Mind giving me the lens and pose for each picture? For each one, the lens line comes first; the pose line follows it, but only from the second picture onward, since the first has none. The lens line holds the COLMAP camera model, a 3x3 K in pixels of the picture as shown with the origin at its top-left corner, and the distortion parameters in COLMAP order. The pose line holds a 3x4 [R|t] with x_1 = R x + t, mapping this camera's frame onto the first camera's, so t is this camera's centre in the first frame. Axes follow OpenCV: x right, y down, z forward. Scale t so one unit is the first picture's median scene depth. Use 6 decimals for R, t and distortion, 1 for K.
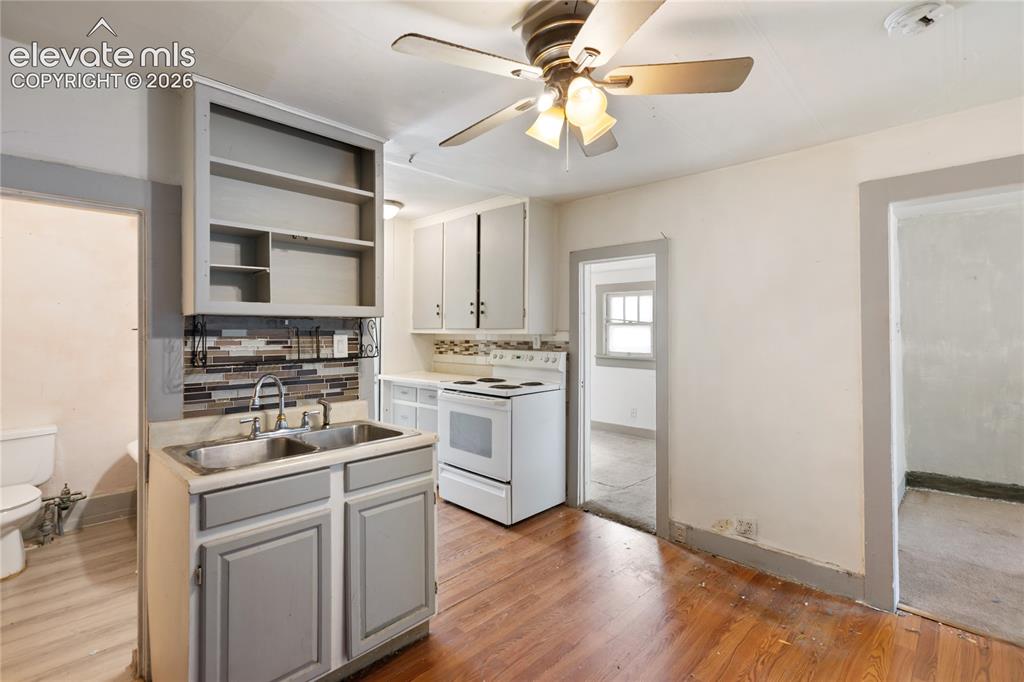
lens RADIAL K [[468.3, 0, 513.9], [0, 468.3, 326.1], [0, 0, 1]] dist [0.004715, 0.000055]
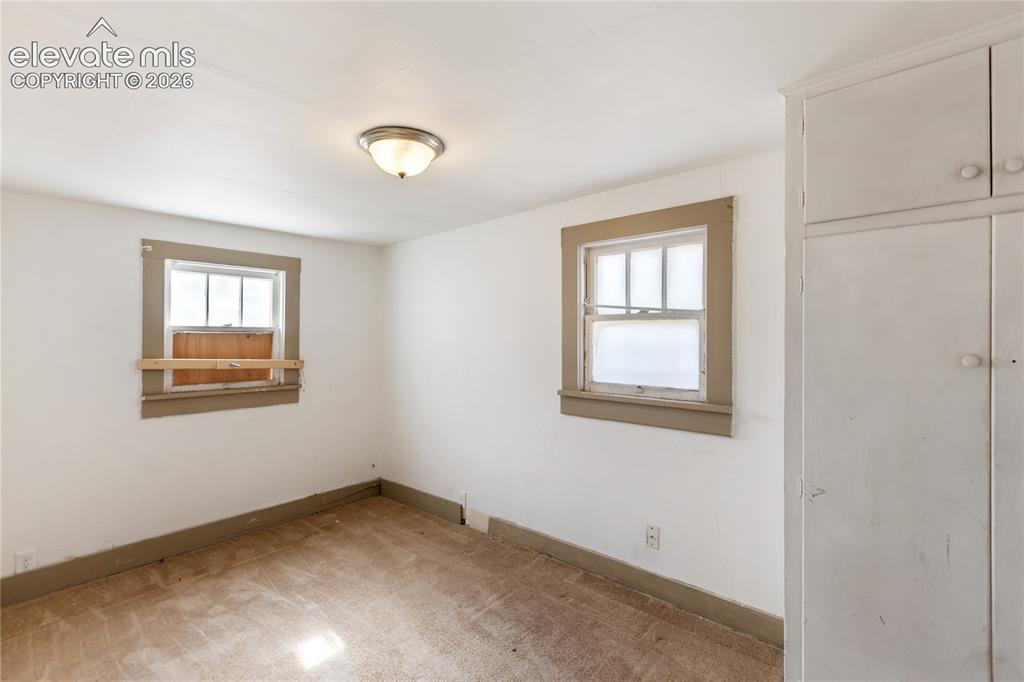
lens RADIAL K [[468.3, 0, 512.1], [0, 468.3, 344.7], [0, 0, 1]] dist [0.004715, 0.000055]
pose [[0.999065, -0.000221, 0.043235, 0.202363], [-0.000528, 0.999850, 0.017318, 0.023094], [-0.043232, -0.017325, 0.998915, 1.039167]]
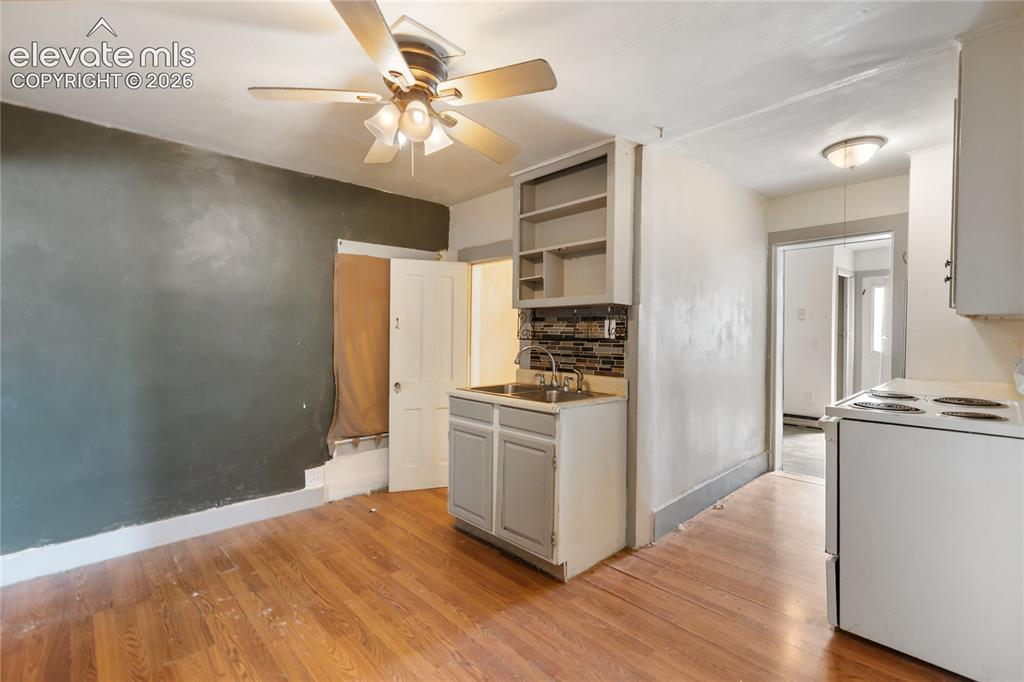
lens RADIAL K [[468.3, 0, 517.3], [0, 468.3, 336.0], [0, 0, 1]] dist [0.004715, 0.000055]
pose [[-0.035531, 0.014023, -0.999270, 0.543977], [0.012962, 0.999824, 0.013570, 0.026968], [0.999285, -0.012470, -0.035707, 0.540963]]
